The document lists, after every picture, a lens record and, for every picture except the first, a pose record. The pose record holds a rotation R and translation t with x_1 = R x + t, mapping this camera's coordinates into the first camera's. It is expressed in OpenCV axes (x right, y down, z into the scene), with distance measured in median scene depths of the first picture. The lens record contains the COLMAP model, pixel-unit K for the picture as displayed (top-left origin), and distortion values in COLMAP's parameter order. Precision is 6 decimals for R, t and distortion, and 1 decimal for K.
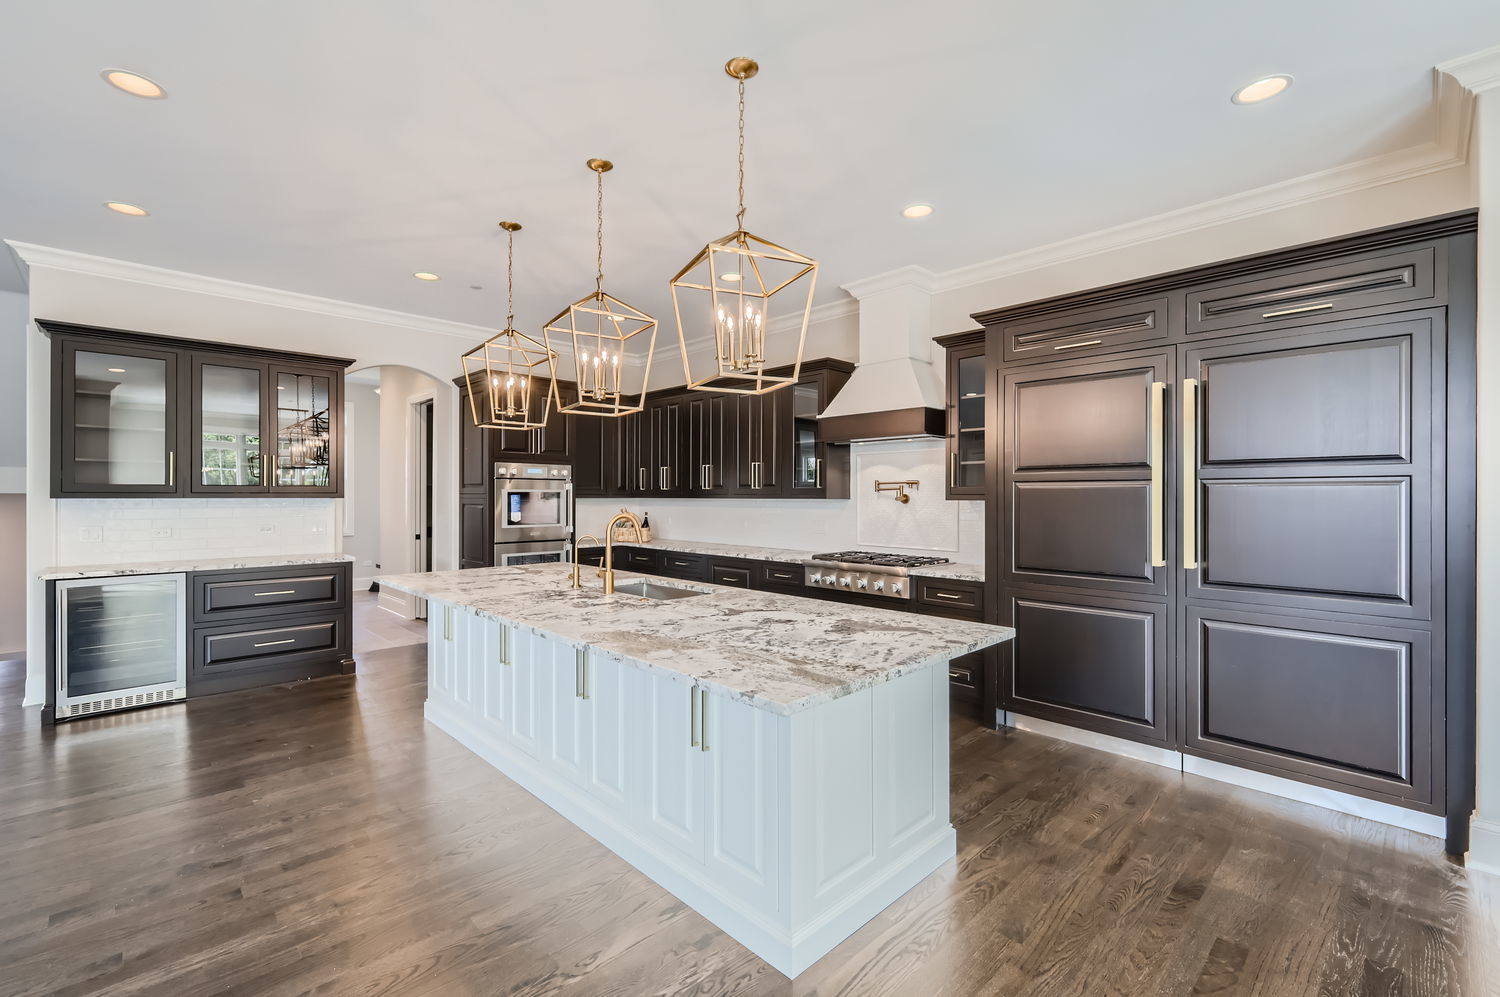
lens RADIAL K [[657.1, 0, 748.5], [0, 657.1, 497.8], [0, 0, 1]] dist [0.010863, -0.000167]
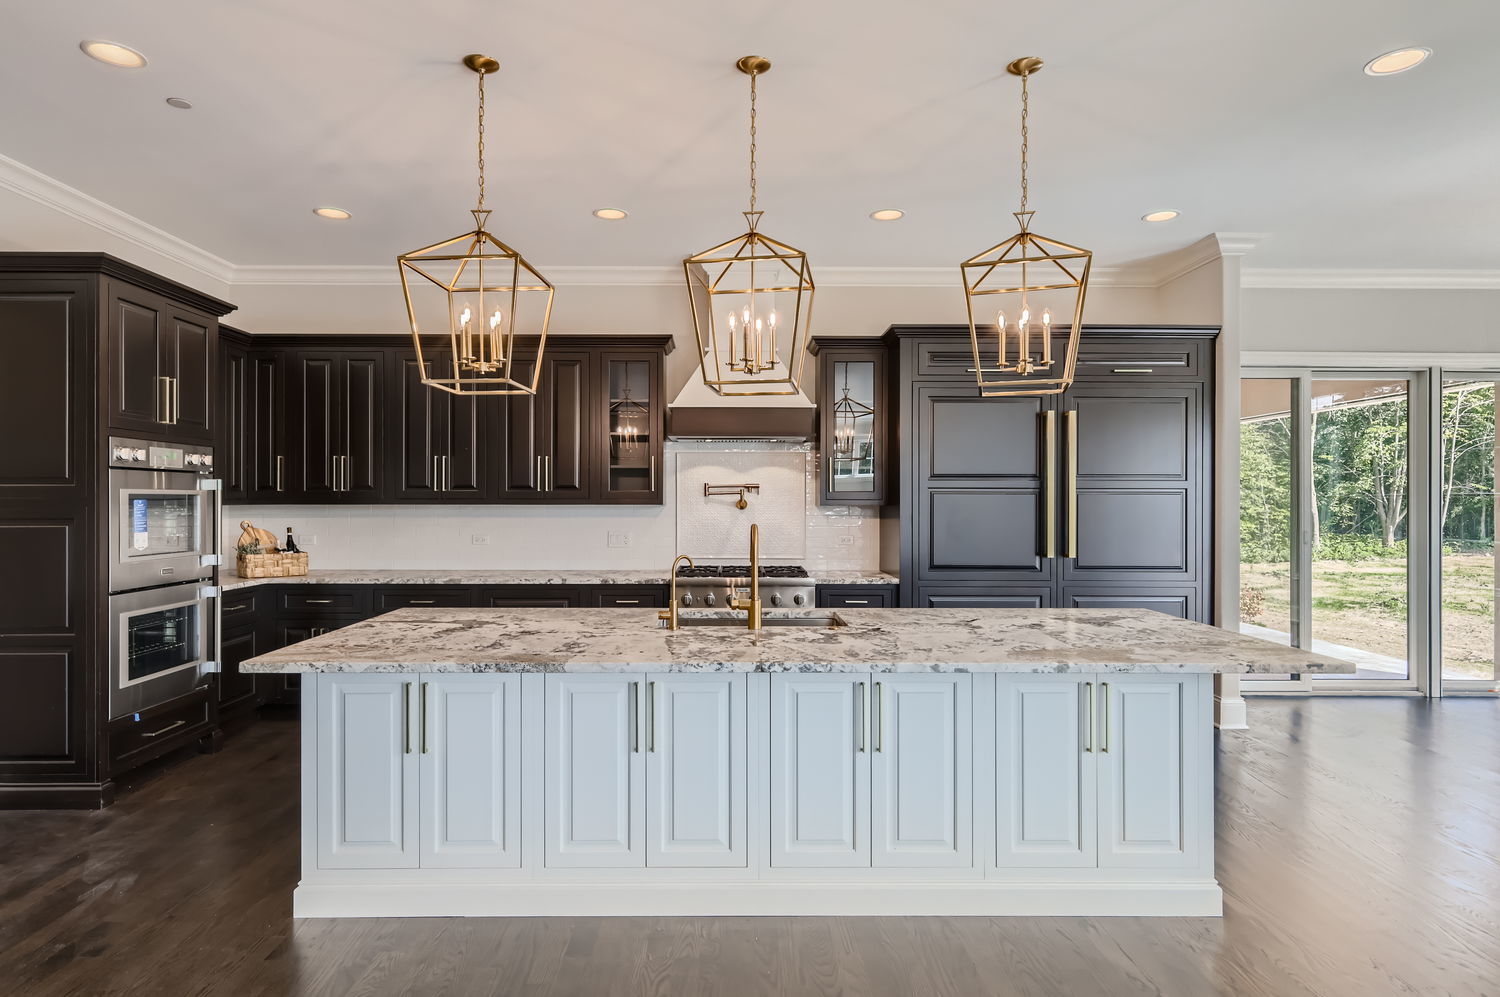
lens RADIAL K [[799.5, 0, 742.8], [0, 799.5, 499.0], [0, 0, 1]] dist [0.003681, 0.001133]
pose [[0.692156, 0.001736, 0.721746, -0.544128], [0.003146, 0.999980, -0.005422, 0.000148], [-0.721741, 0.006024, 0.692137, 0.221800]]
